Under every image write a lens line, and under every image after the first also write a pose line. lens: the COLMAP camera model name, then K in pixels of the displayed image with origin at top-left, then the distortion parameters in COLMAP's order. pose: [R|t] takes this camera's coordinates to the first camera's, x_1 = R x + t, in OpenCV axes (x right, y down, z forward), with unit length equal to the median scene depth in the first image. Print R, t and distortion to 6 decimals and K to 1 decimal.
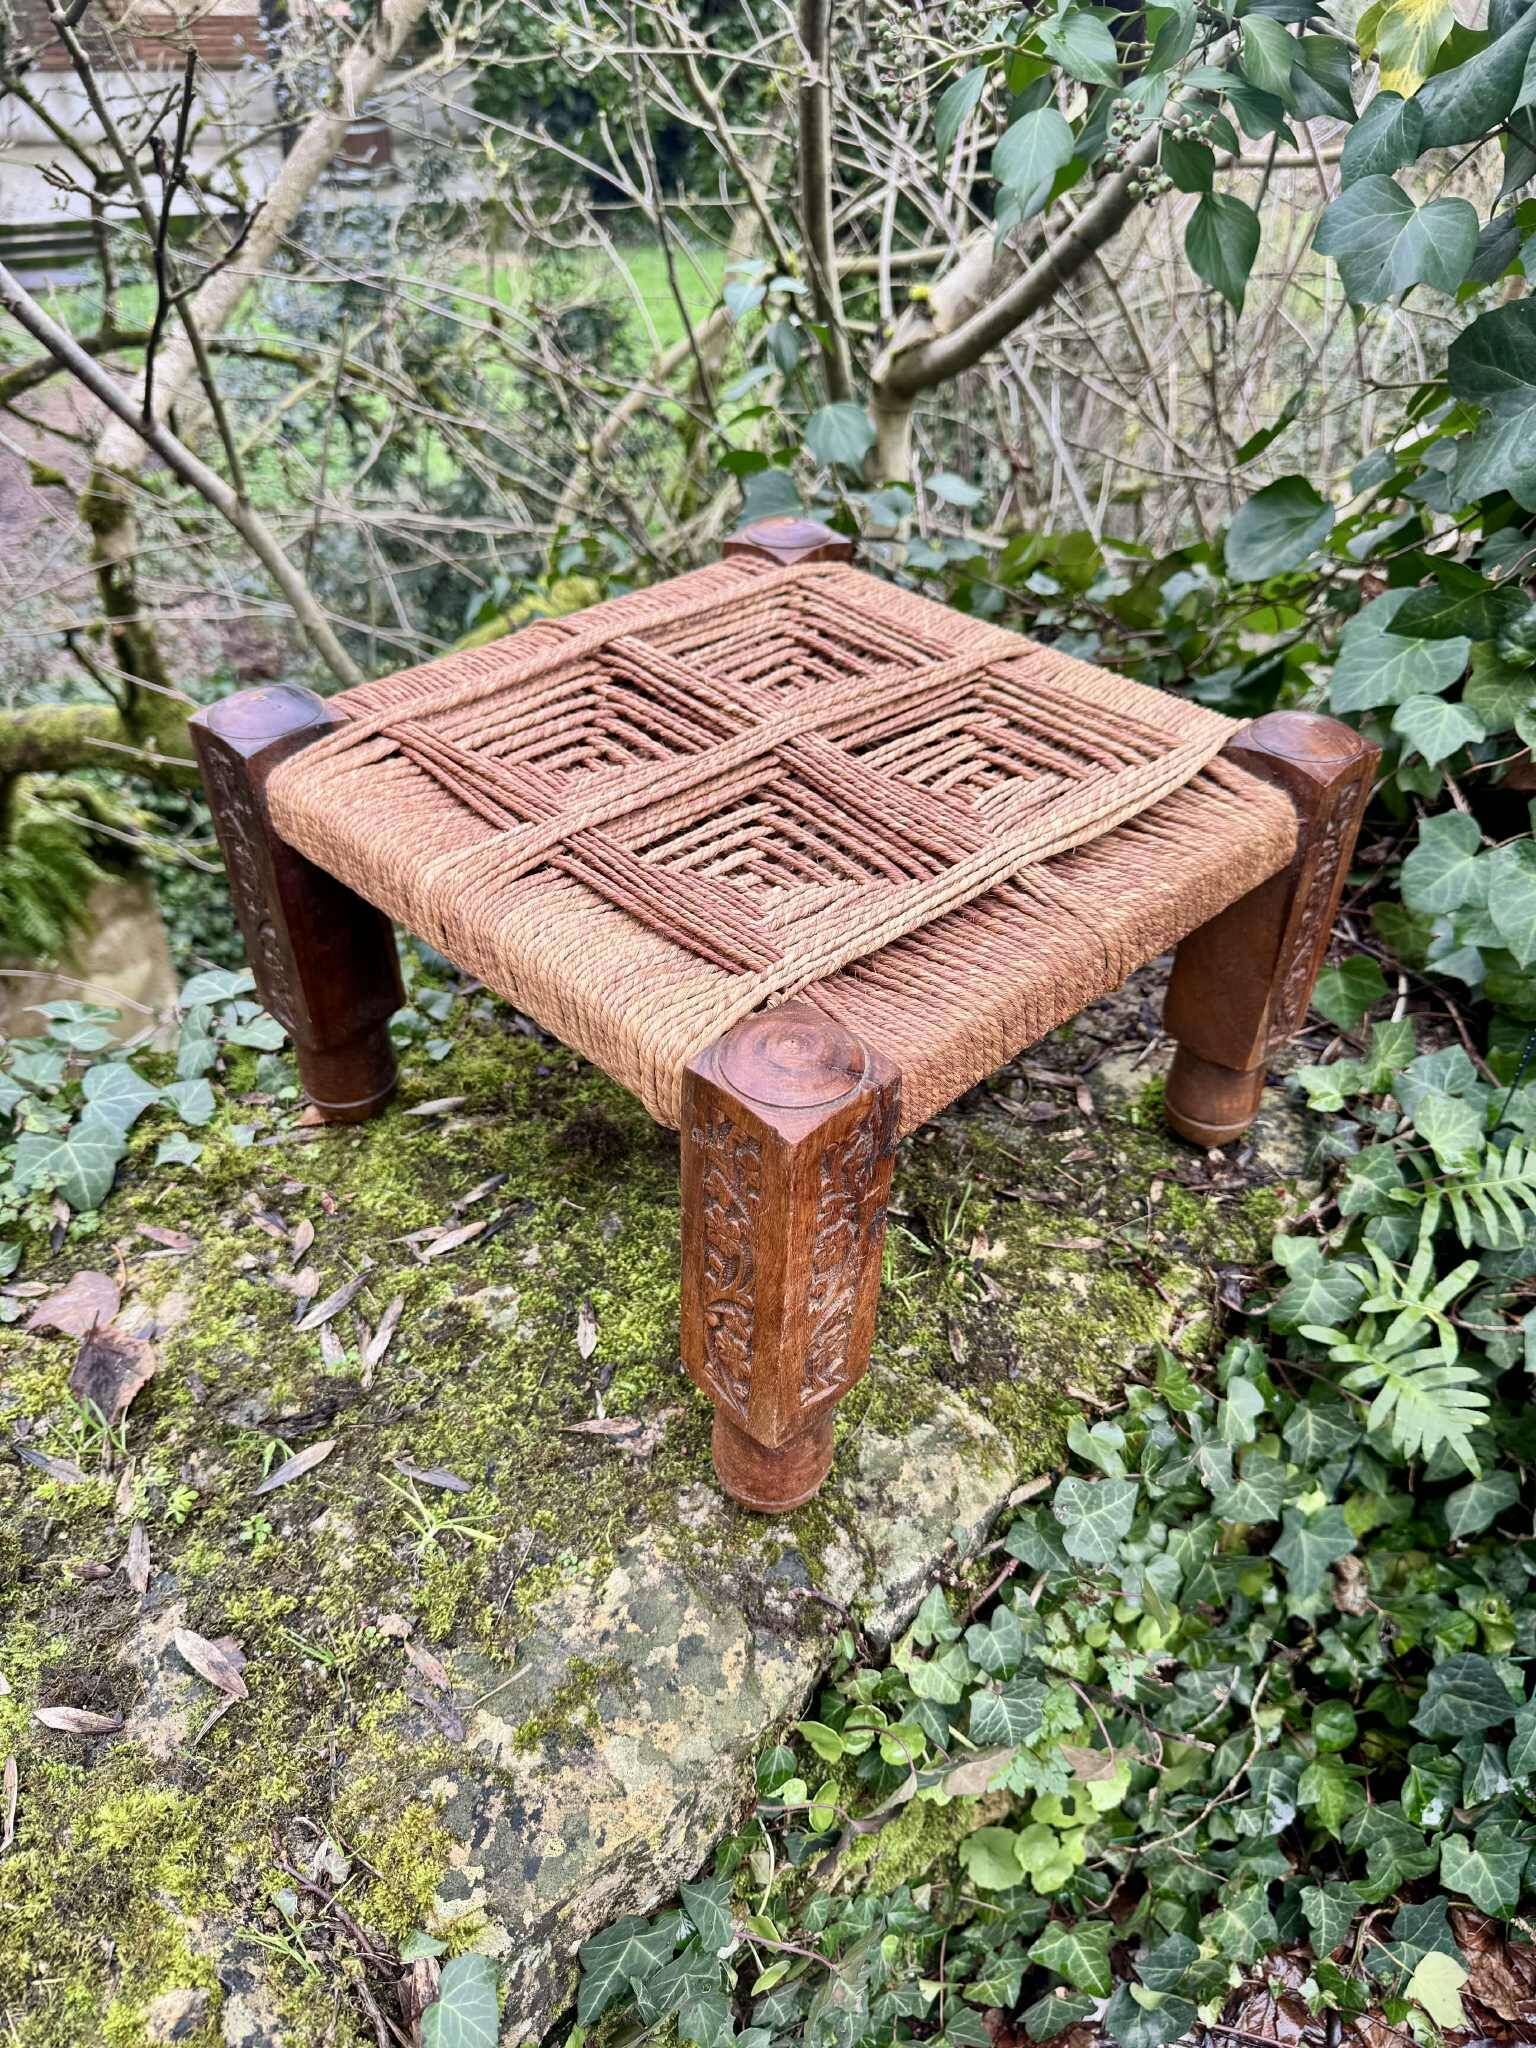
lens RADIAL K [[1464.2, 0, 769.2], [0, 1464.2, 1030.5], [0, 0, 1]] dist [-0.015571, 0.000883]
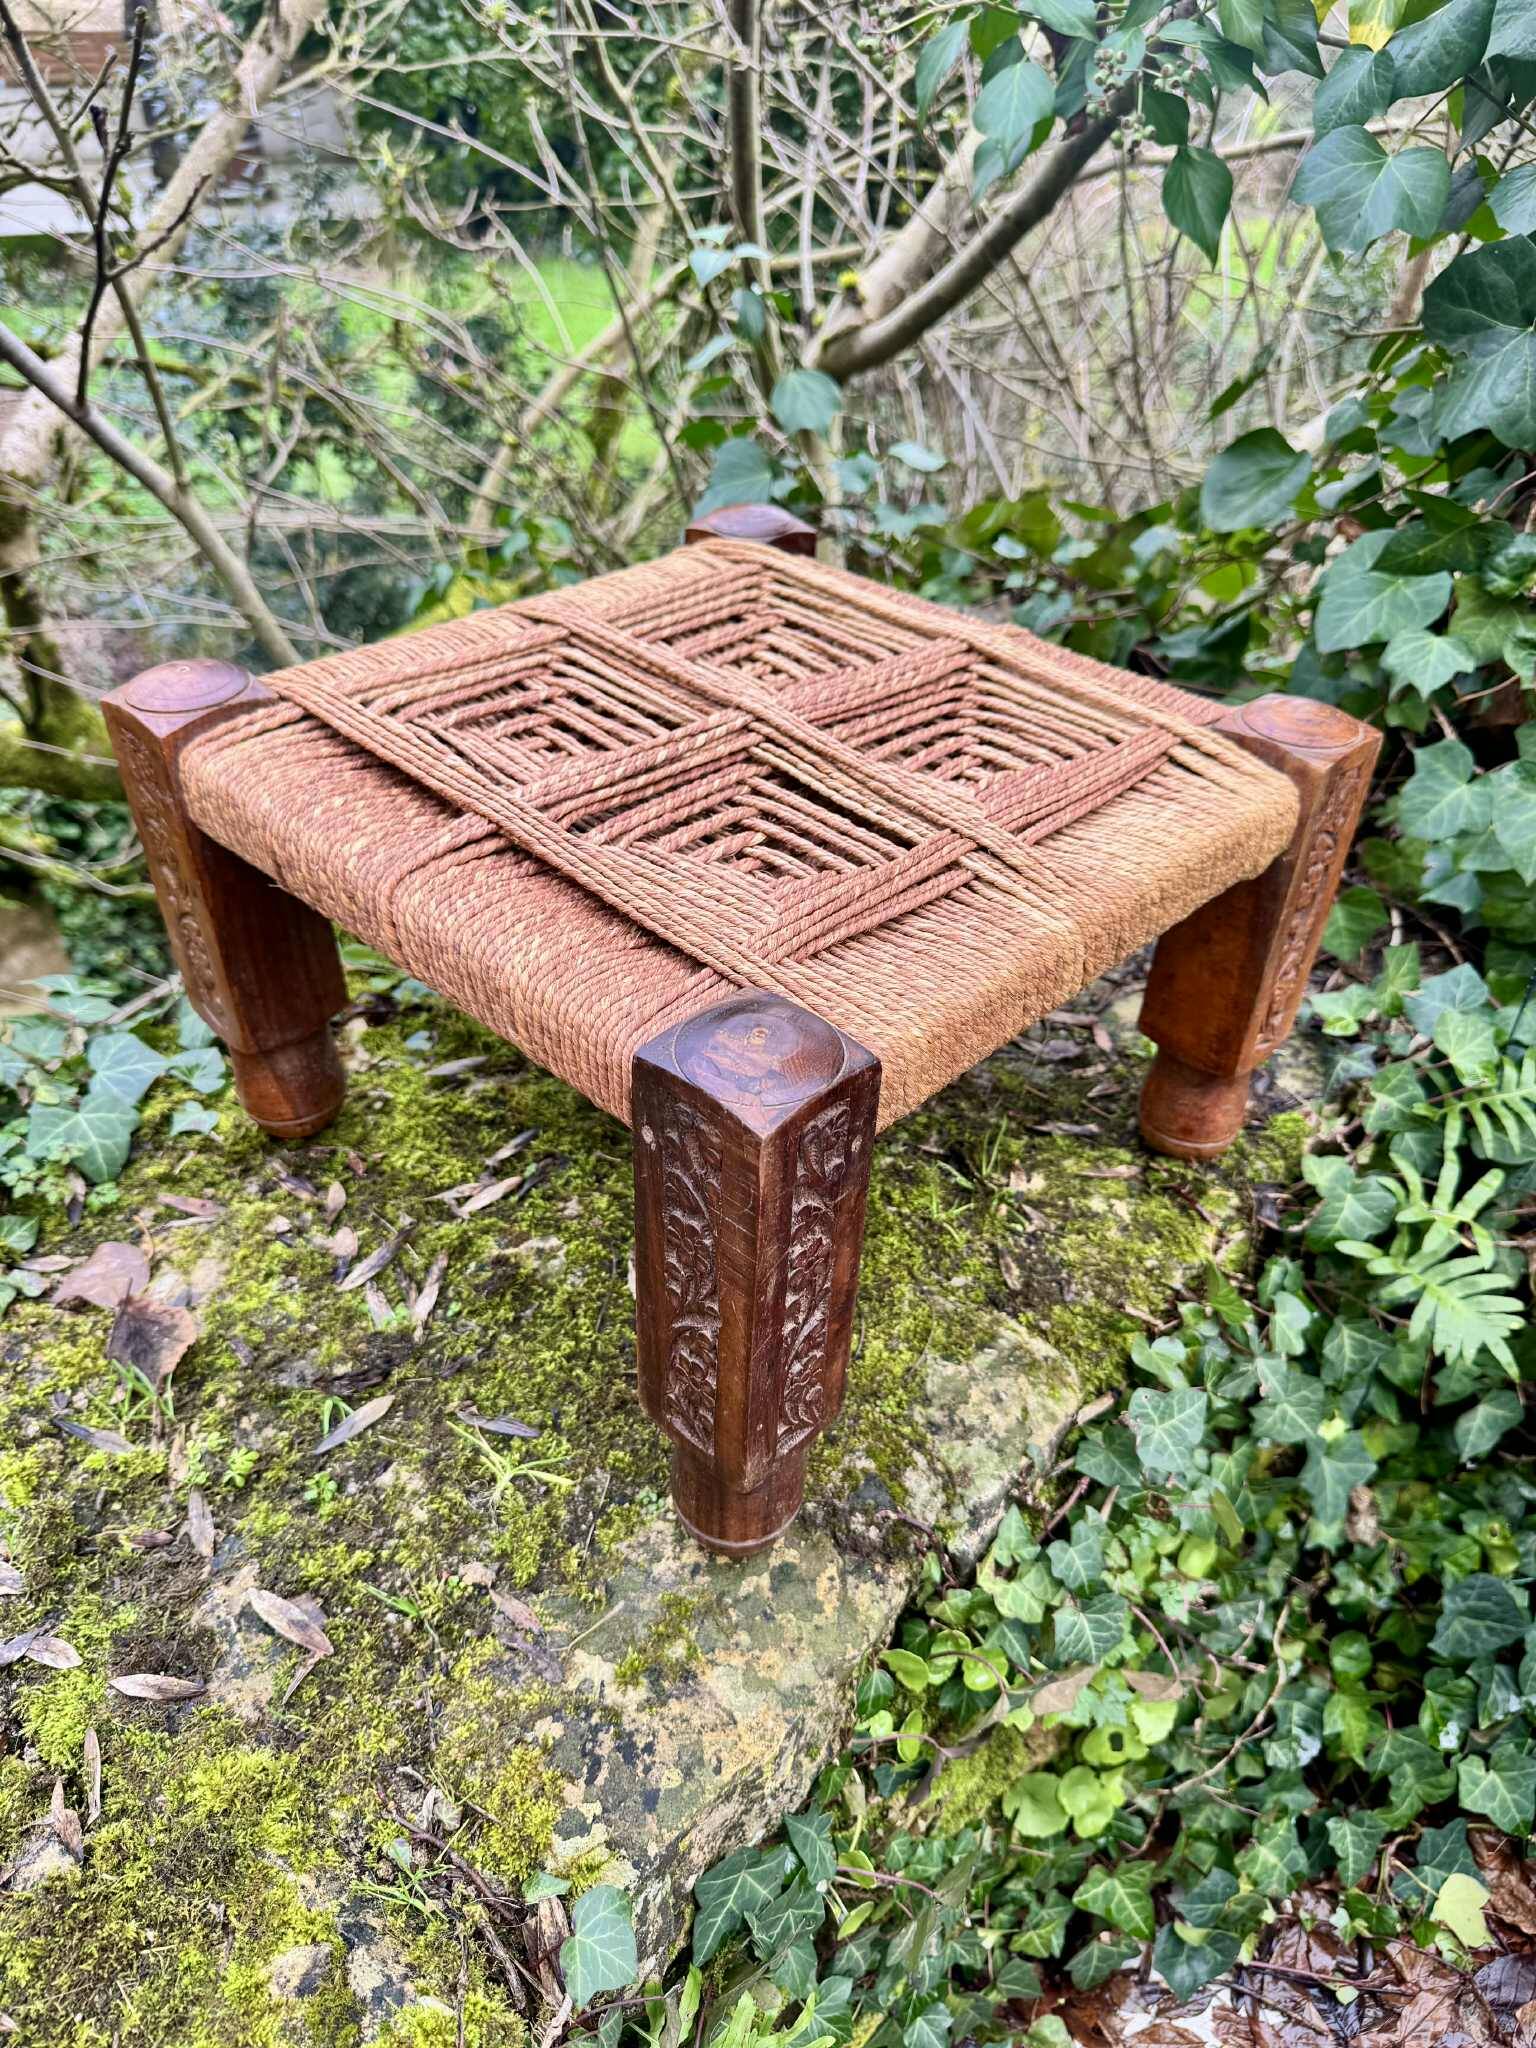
lens RADIAL K [[1469.3, 0, 774.6], [0, 1469.3, 1025.8], [0, 0, 1]] dist [-0.013552, -0.003112]
pose [[0.997167, -0.038074, 0.064866, -0.090104], [0.038939, 0.999168, -0.012126, 0.051862], [-0.064351, 0.014618, 0.997820, 0.005511]]
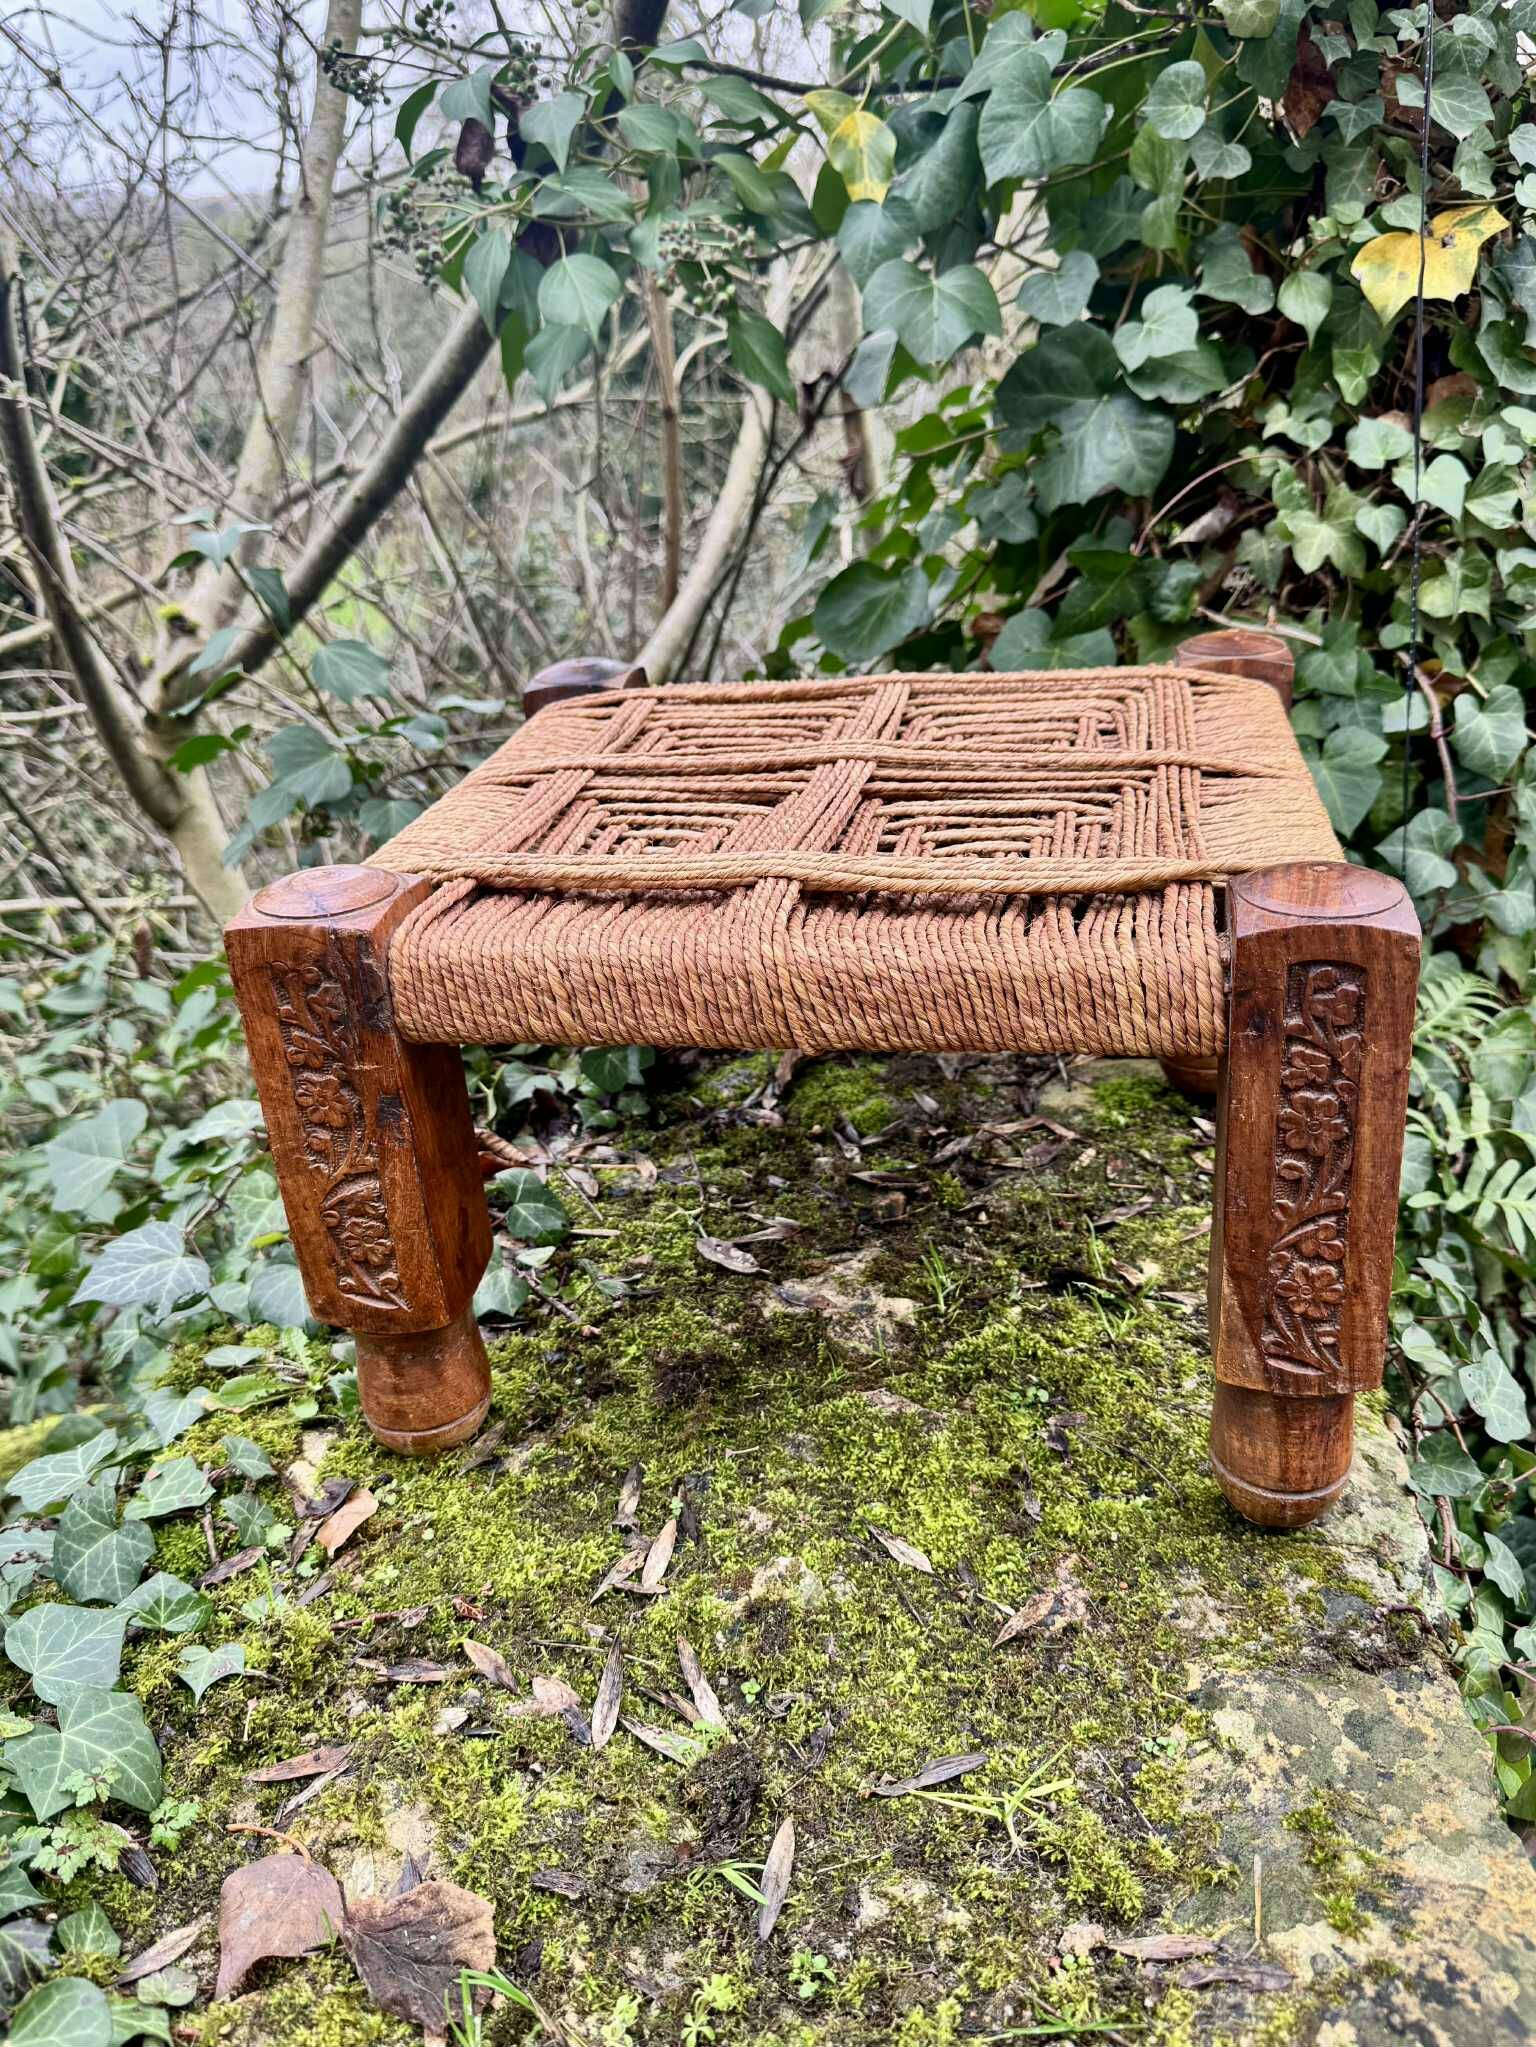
lens RADIAL K [[1599.3, 0, 782.2], [0, 1599.3, 1024.5], [0, 0, 1]] dist [-0.001554, -0.017178]
pose [[0.791814, -0.340125, 0.507293, -0.513150], [0.453535, 0.883738, -0.115385, 0.028385], [-0.409069, 0.321438, 0.854014, 0.205222]]
